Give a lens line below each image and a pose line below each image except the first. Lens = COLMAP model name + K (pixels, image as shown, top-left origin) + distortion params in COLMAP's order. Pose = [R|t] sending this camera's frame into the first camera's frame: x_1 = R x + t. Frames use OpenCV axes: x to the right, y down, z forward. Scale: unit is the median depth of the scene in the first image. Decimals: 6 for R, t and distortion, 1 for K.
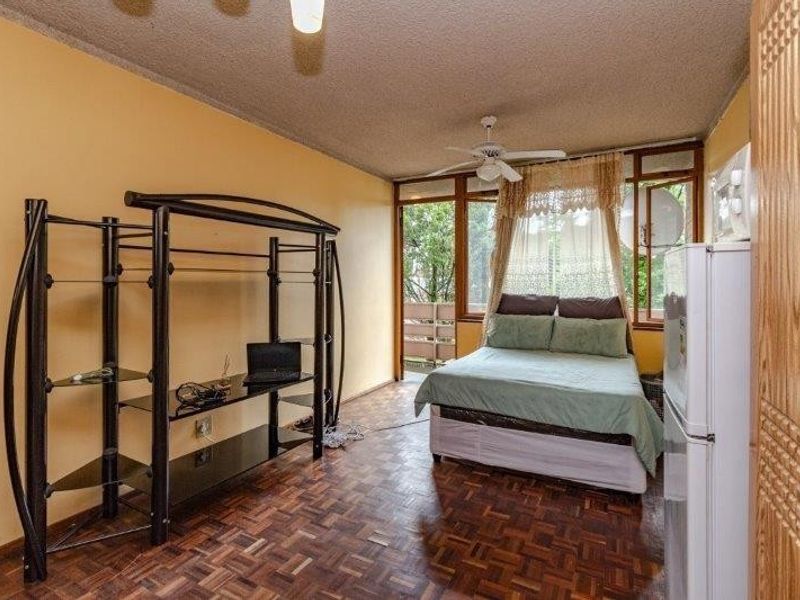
lens RADIAL K [[422.6, 0, 399.8], [0, 422.6, 282.3], [0, 0, 1]] dist [-0.001155, -0.000291]
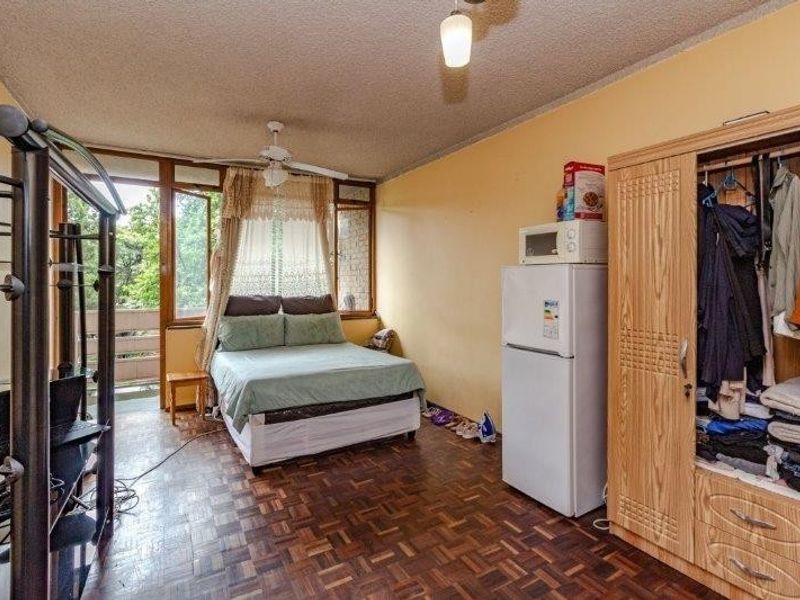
lens RADIAL K [[424.7, 0, 401.9], [0, 424.7, 275.6], [0, 0, 1]] dist [0.020146, 0.000310]
pose [[0.521162, 0.009398, 0.853406, -0.423156], [0.004232, 0.999899, -0.013595, -0.003560], [-0.853447, 0.010697, 0.521069, 0.168260]]
